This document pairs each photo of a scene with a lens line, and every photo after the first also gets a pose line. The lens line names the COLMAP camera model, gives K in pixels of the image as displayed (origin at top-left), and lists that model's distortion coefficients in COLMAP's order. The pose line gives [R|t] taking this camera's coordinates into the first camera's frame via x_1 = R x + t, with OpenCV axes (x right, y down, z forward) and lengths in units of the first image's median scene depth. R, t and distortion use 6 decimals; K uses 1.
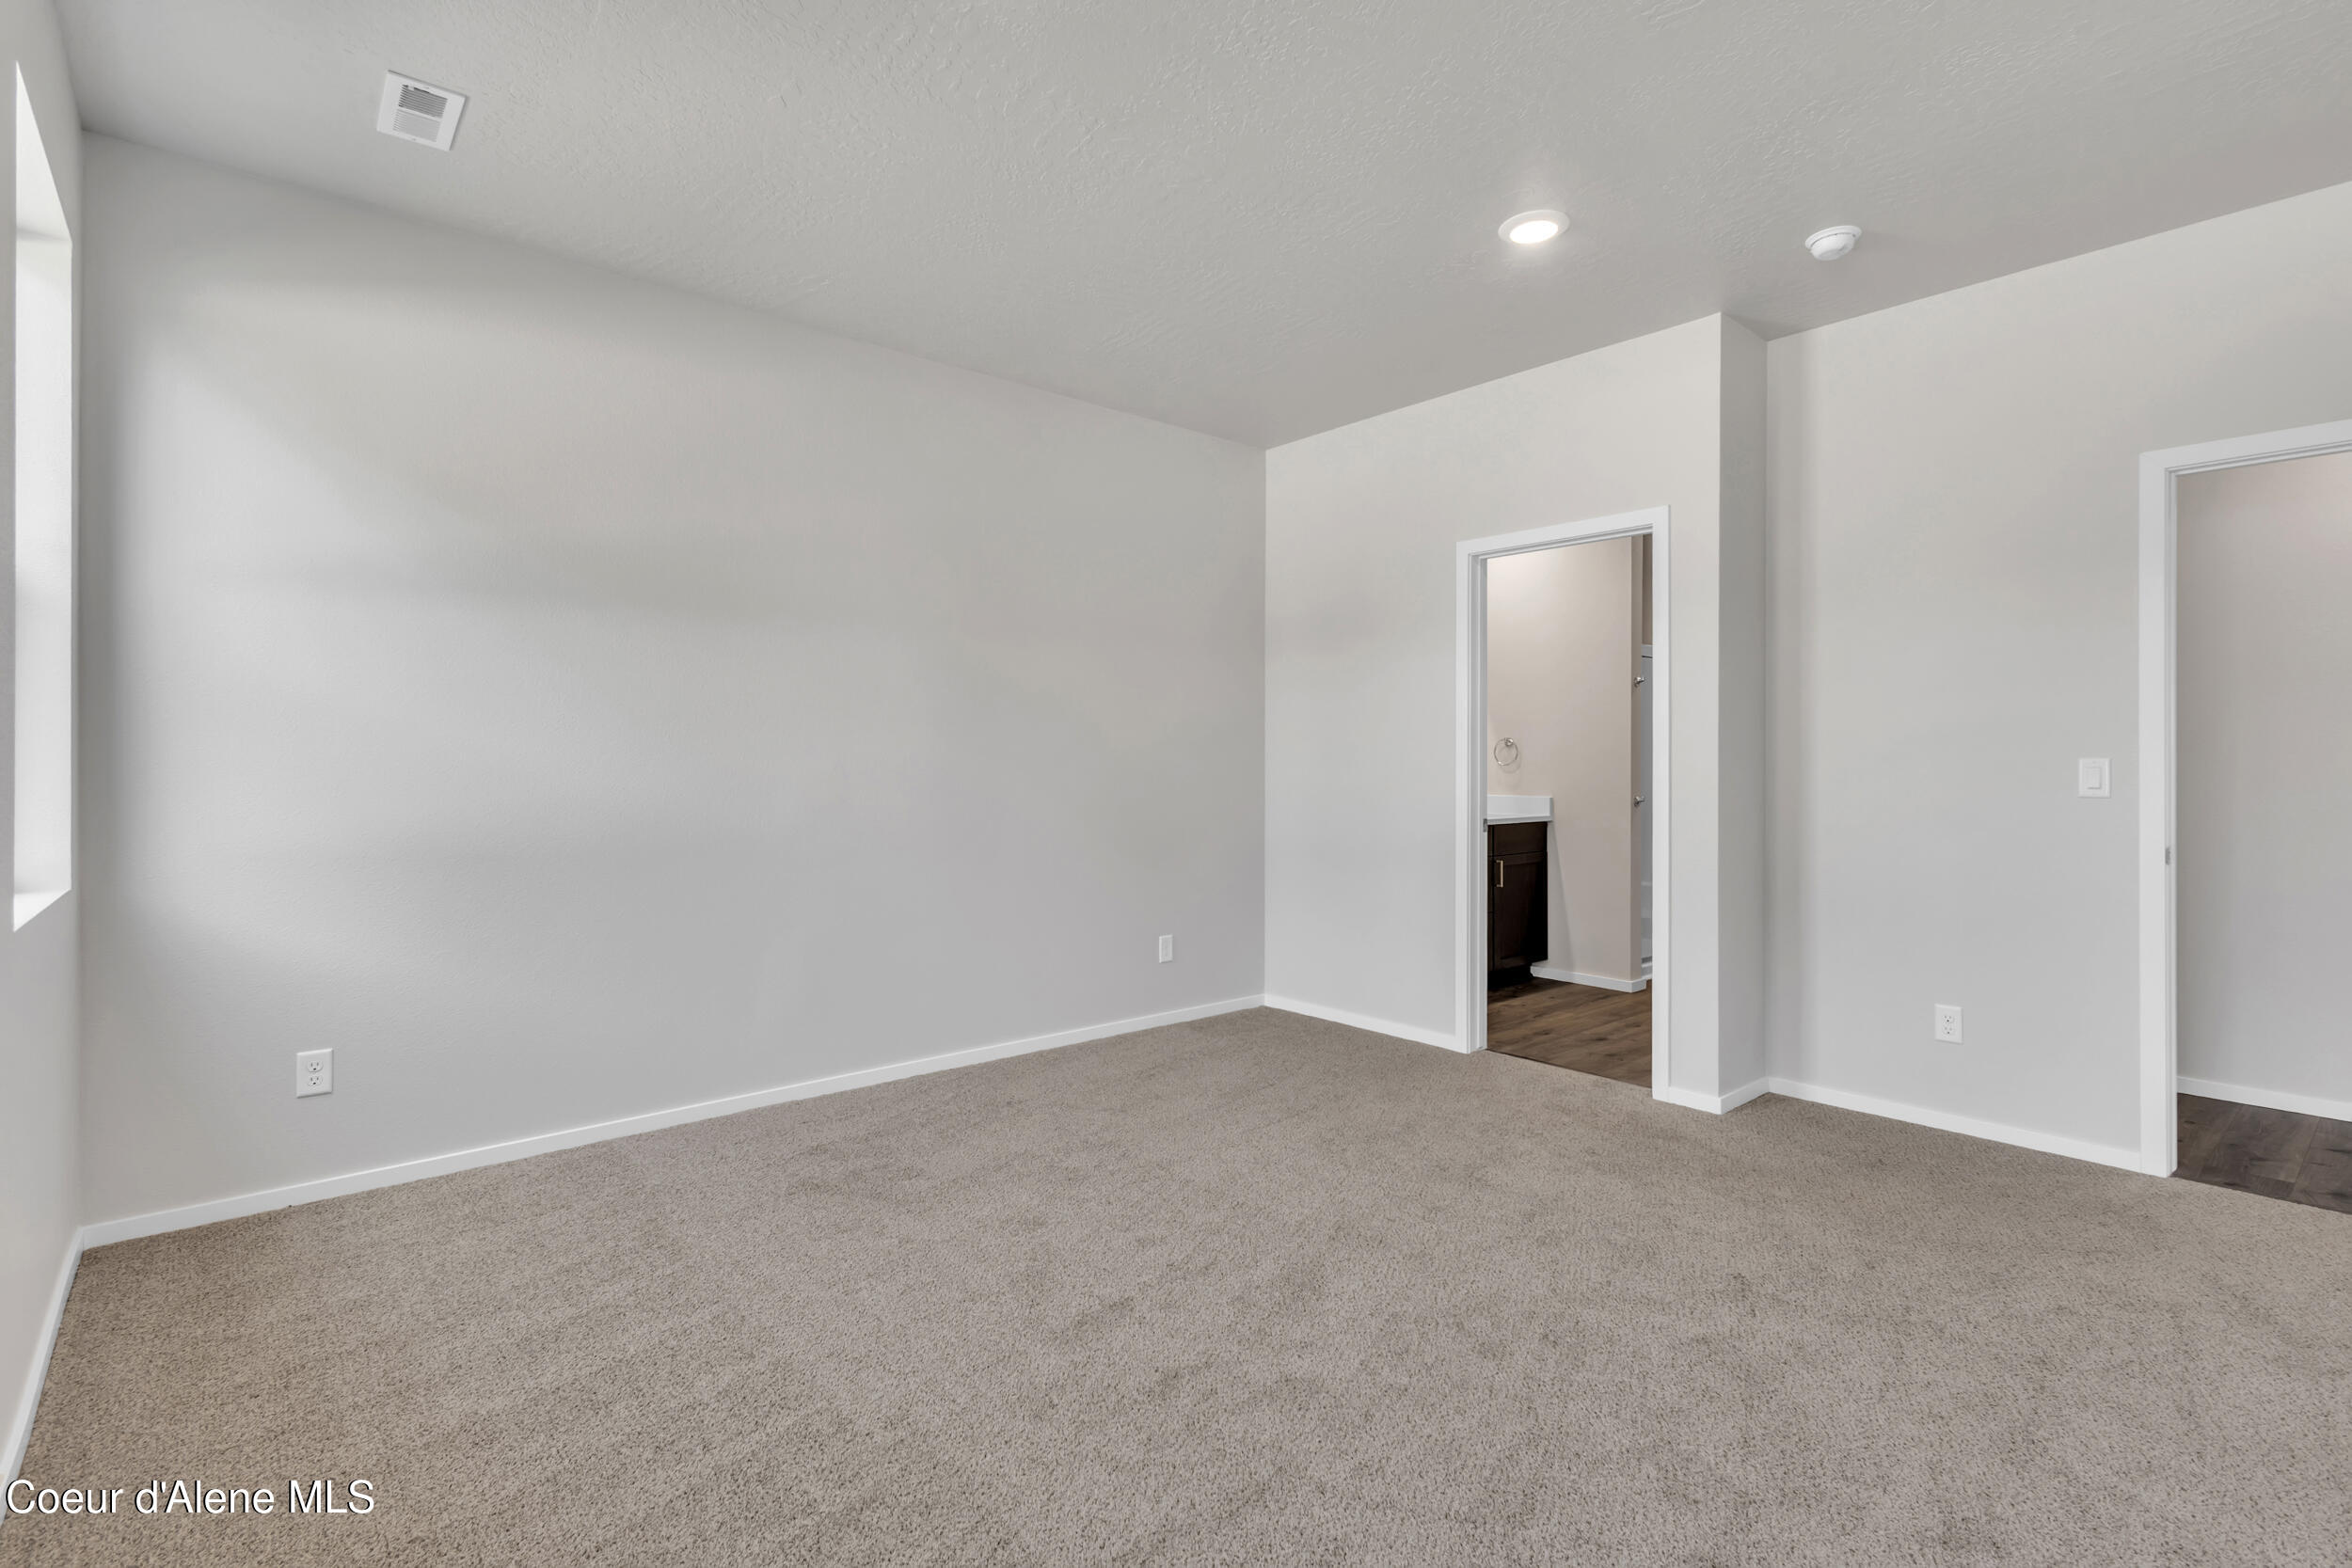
lens RADIAL K [[1088.4, 0, 1181.1], [0, 1088.4, 777.0], [0, 0, 1]] dist [0.011754, -0.003749]
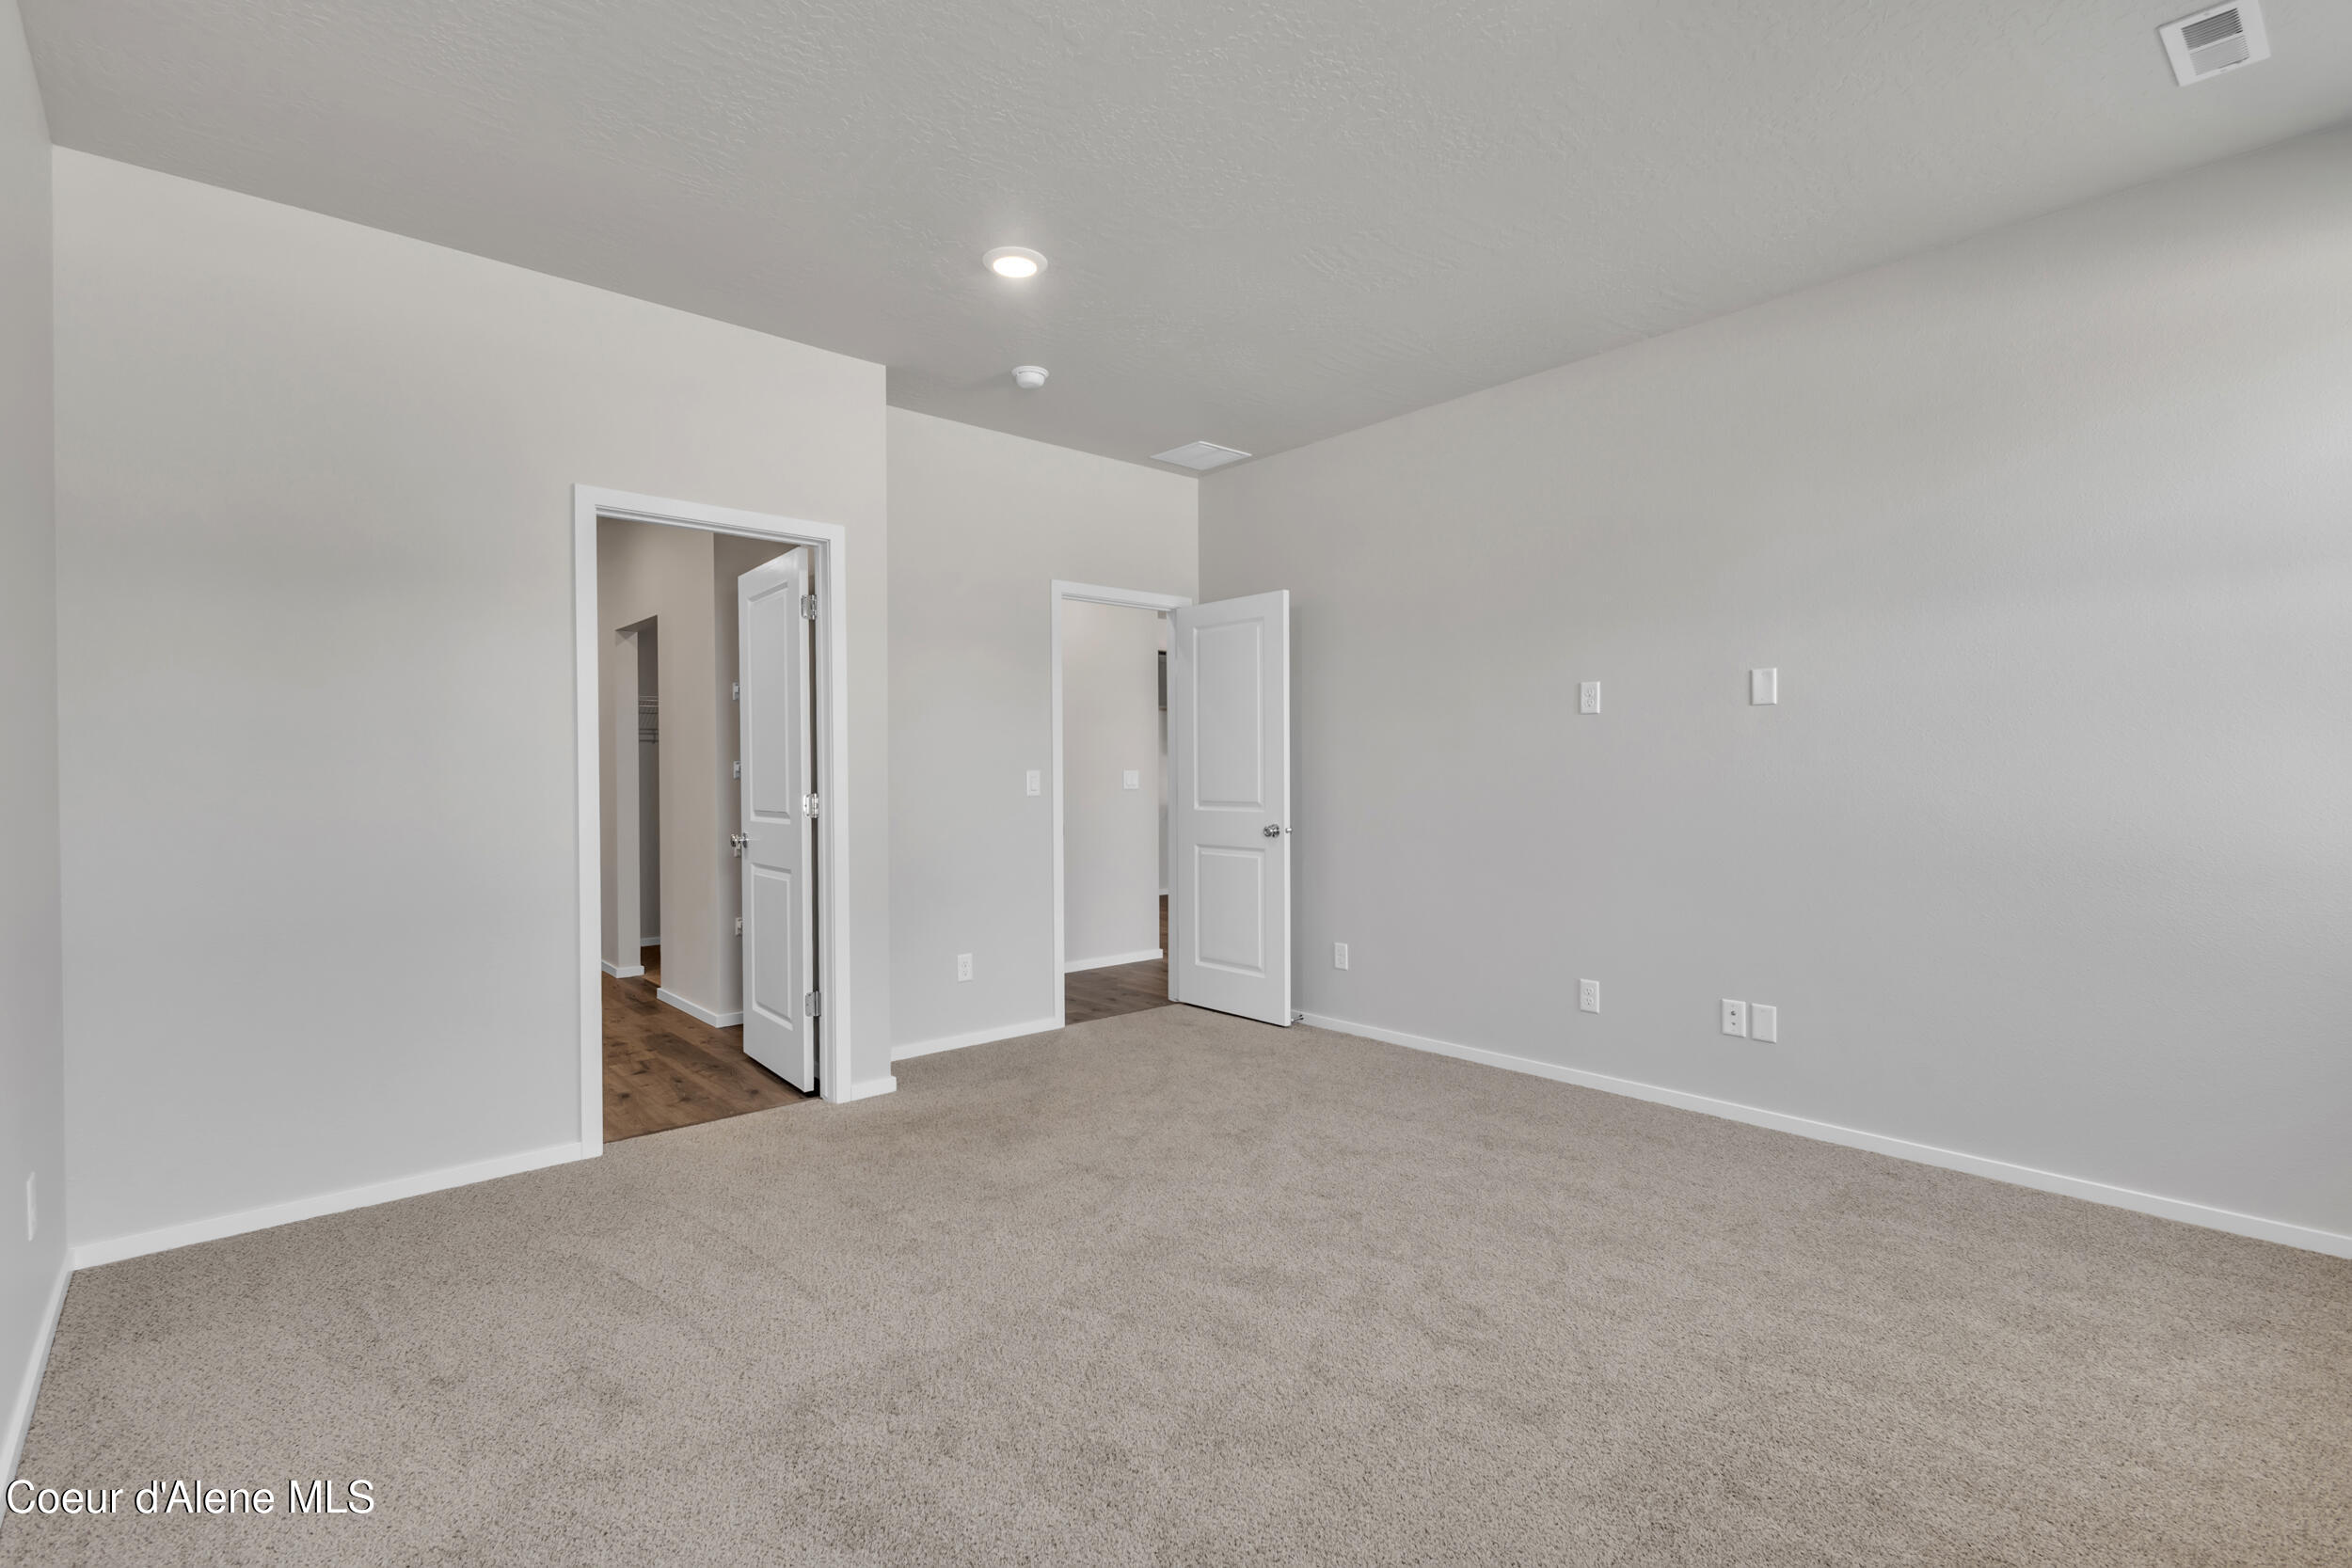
lens RADIAL K [[1088.4, 0, 1161.3], [0, 1088.4, 781.7], [0, 0, 1]] dist [0.011754, -0.003749]
pose [[-0.007595, -0.009414, 0.999927, -0.717596], [0.020335, 0.999747, 0.009567, -0.013521], [-0.999764, 0.020406, -0.007401, 0.849439]]
